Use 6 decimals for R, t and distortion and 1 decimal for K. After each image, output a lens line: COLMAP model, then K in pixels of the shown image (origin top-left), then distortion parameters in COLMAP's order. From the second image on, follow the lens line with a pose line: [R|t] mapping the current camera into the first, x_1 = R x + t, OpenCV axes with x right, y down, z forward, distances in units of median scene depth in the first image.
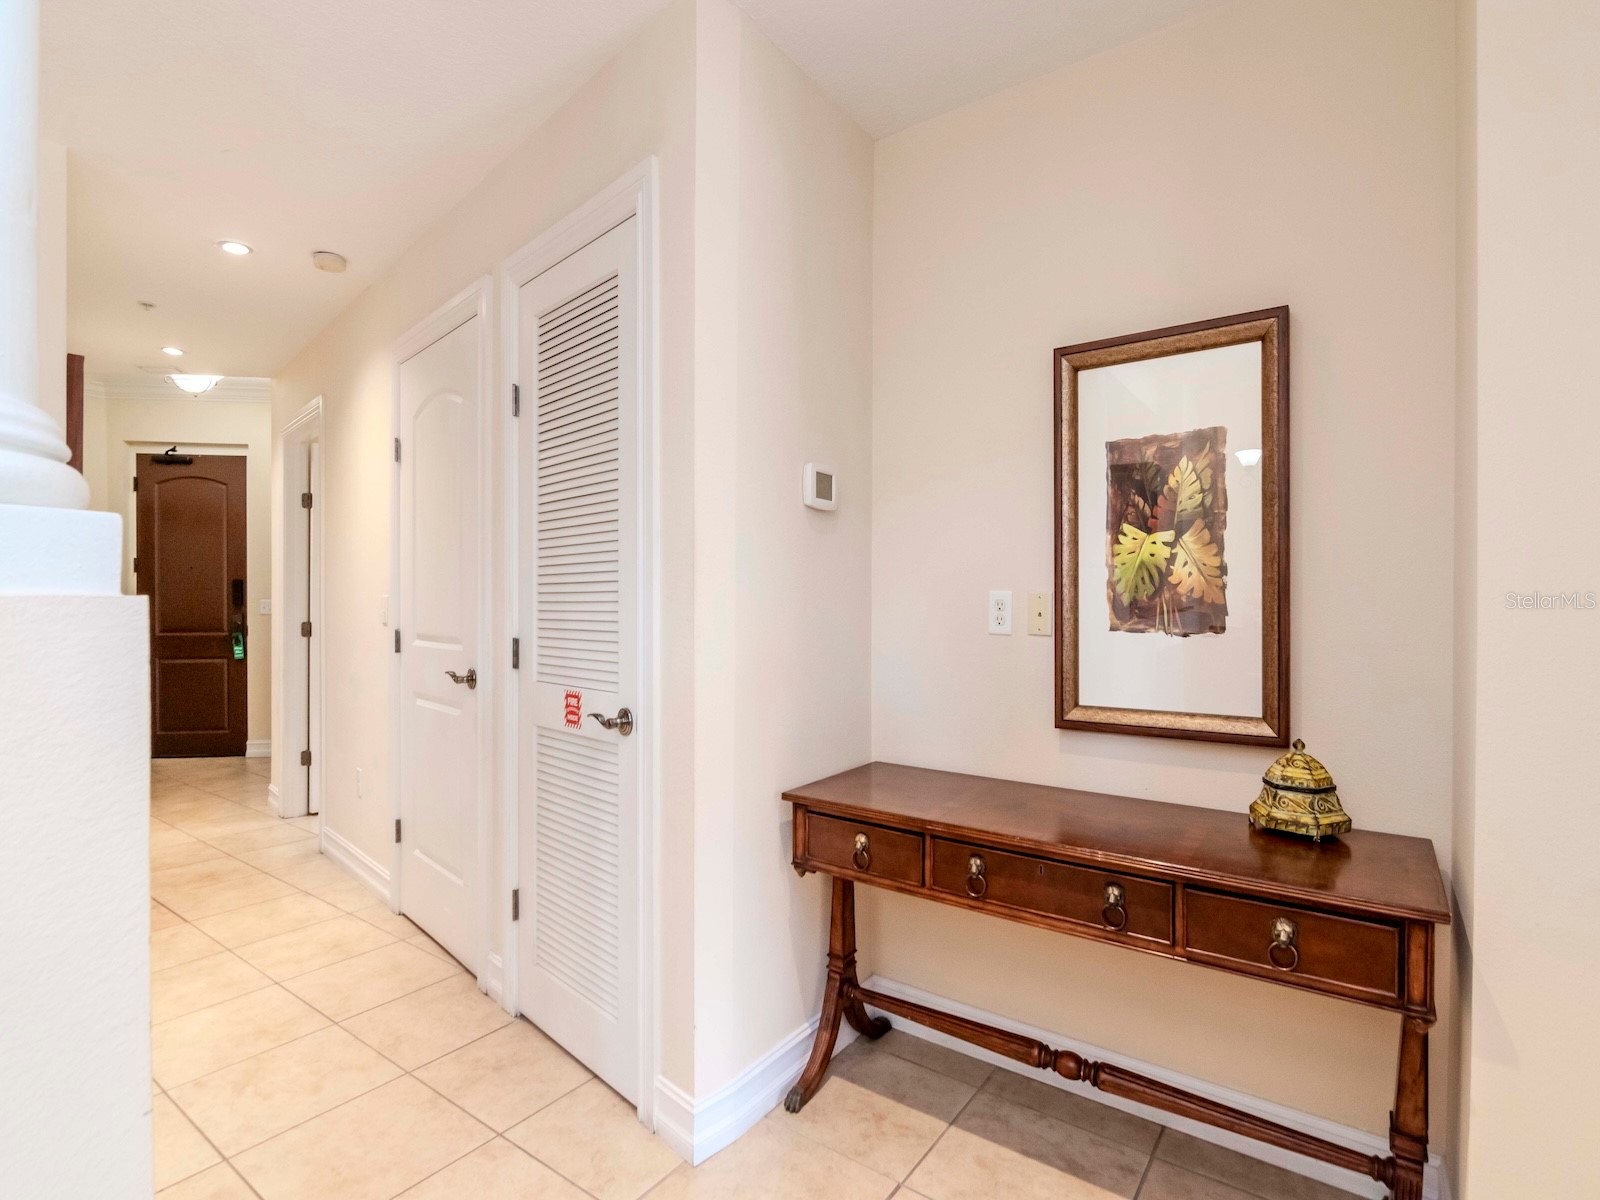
lens RADIAL K [[799.6, 0, 797.9], [0, 799.6, 605.5], [0, 0, 1]] dist [-0.001025, -0.000392]
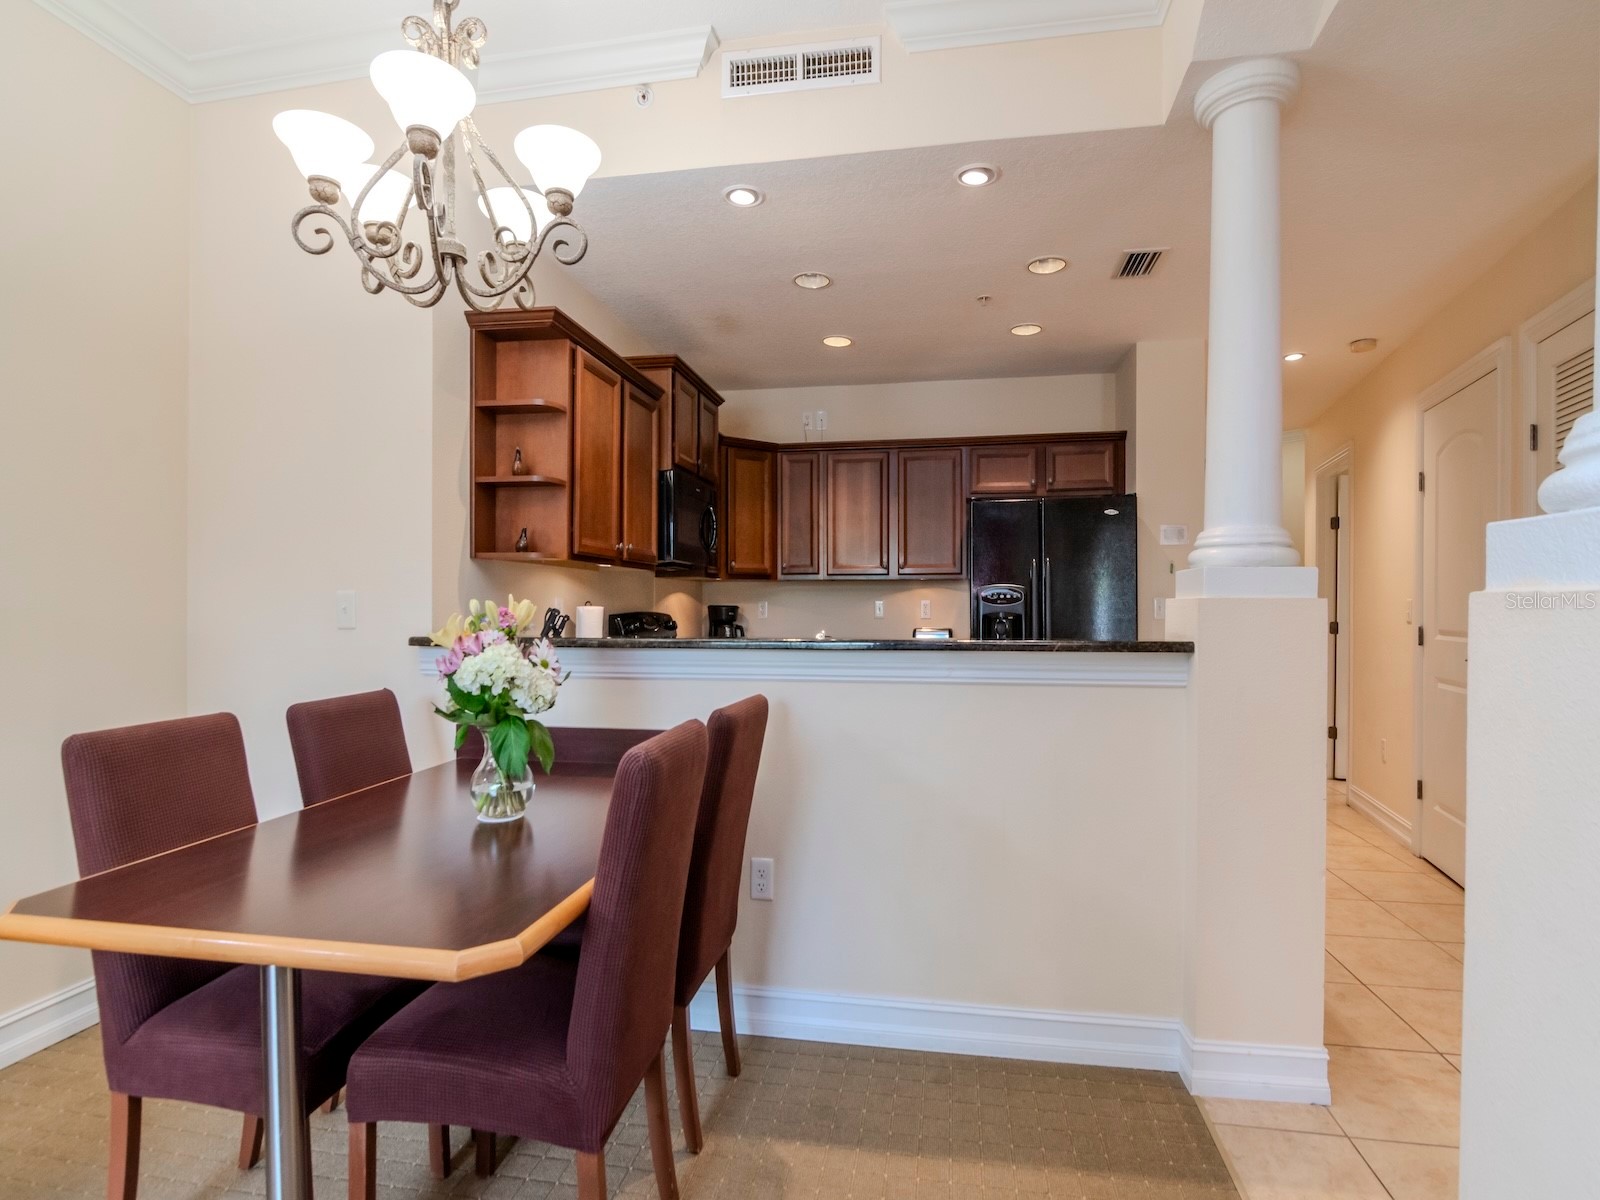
lens RADIAL K [[784.6, 0, 809.1], [0, 784.6, 610.8], [0, 0, 1]] dist [-0.000986, -0.007473]
pose [[0.437281, 0.004133, -0.899315, 0.235938], [-0.004861, 0.999986, 0.002233, 0.009866], [0.899312, 0.003395, 0.437295, -0.517134]]
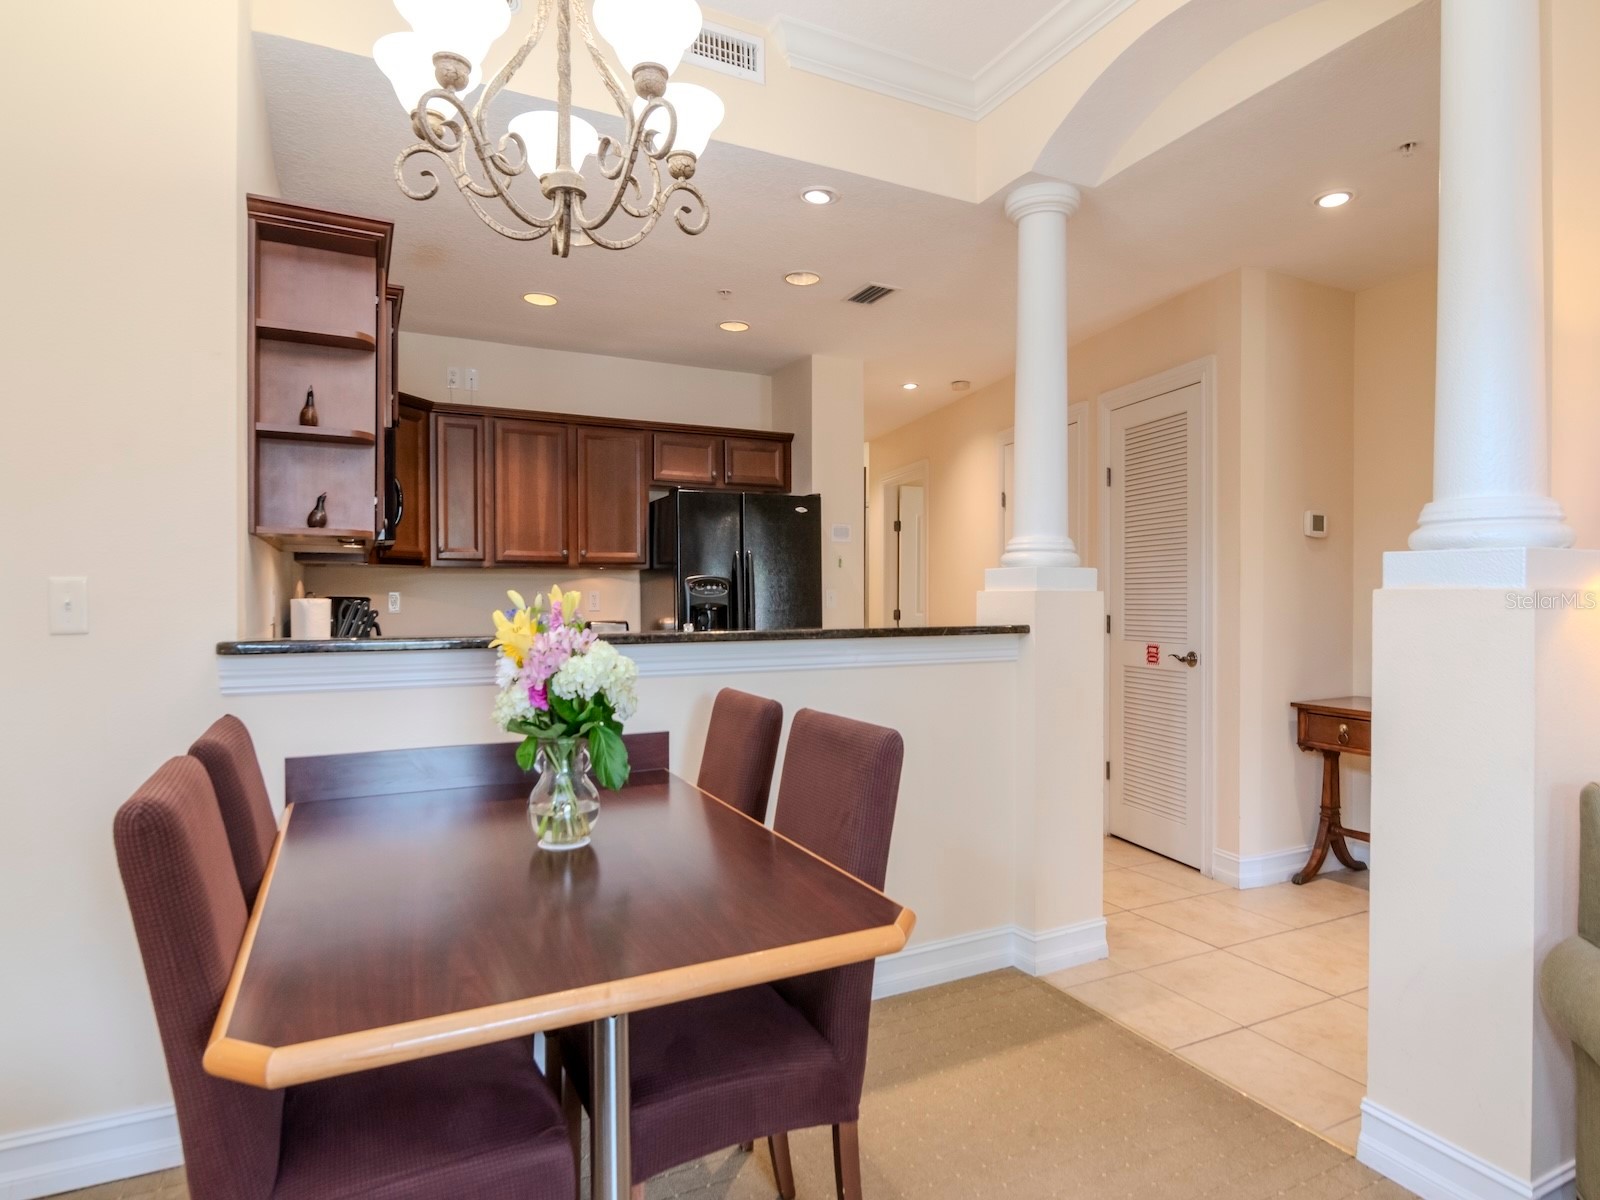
lens RADIAL K [[873.7, 0, 791.2], [0, 873.7, 604.8], [0, 0, 1]] dist [-0.003660, -0.000543]
pose [[0.880860, 0.001547, -0.473374, -0.066407], [0.000493, 0.999991, 0.004185, 0.010503], [0.473377, -0.003920, 0.880851, -1.002941]]
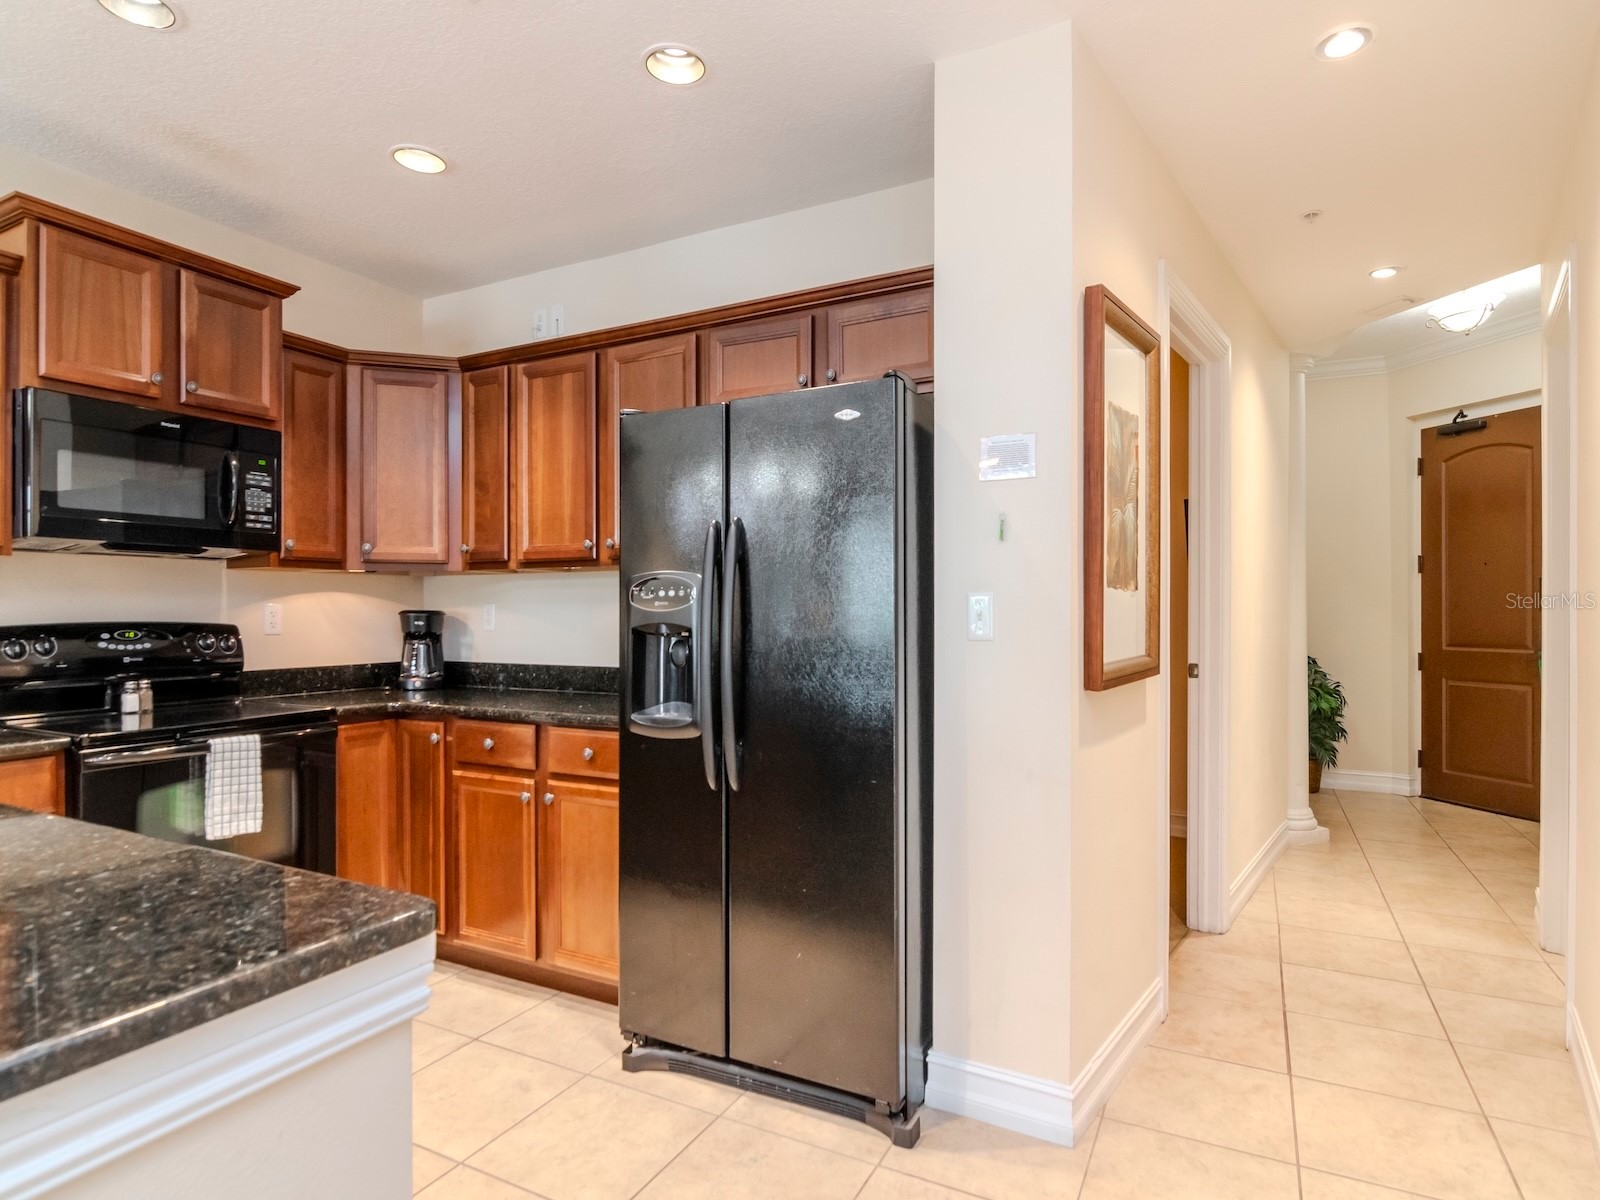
lens RADIAL K [[856.4, 0, 798.4], [0, 856.4, 609.8], [0, 0, 1]] dist [-0.003698, -0.000416]
pose [[0.152152, -0.002929, -0.988353, -0.146825], [-0.001783, 0.999993, -0.003238, 0.002383], [0.988355, 0.002255, 0.152146, 0.664017]]
